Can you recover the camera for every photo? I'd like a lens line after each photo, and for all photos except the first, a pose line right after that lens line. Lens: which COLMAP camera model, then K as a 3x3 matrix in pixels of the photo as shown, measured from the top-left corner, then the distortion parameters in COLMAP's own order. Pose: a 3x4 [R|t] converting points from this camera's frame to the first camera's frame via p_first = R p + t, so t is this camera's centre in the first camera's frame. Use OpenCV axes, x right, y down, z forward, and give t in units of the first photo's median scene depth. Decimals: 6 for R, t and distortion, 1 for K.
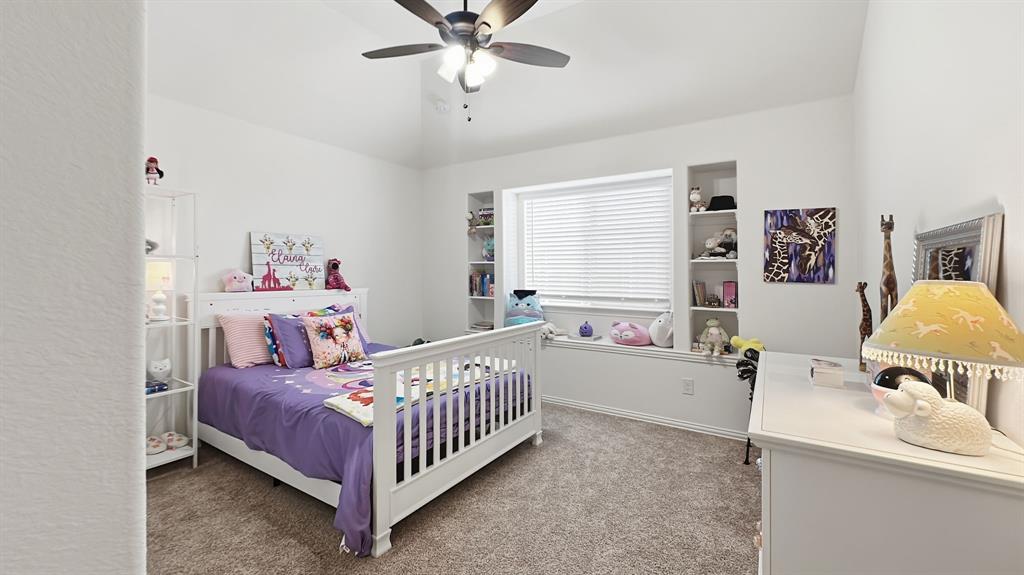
lens RADIAL K [[411.2, 0, 514.2], [0, 411.2, 278.2], [0, 0, 1]] dist [-0.004400, 0.000287]
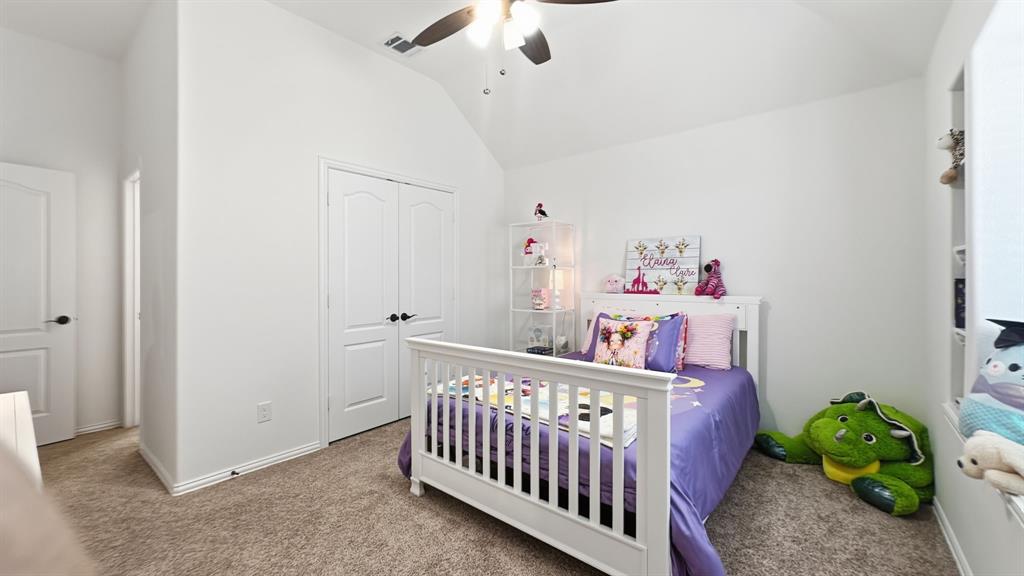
lens RADIAL K [[411.2, 0, 517.6], [0, 411.2, 285.3], [0, 0, 1]] dist [-0.004400, 0.000287]
pose [[-0.120033, 0.010787, -0.992711, 0.504190], [-0.010404, 0.999872, 0.012123, -0.000516], [0.992715, 0.011784, -0.119905, 0.812764]]
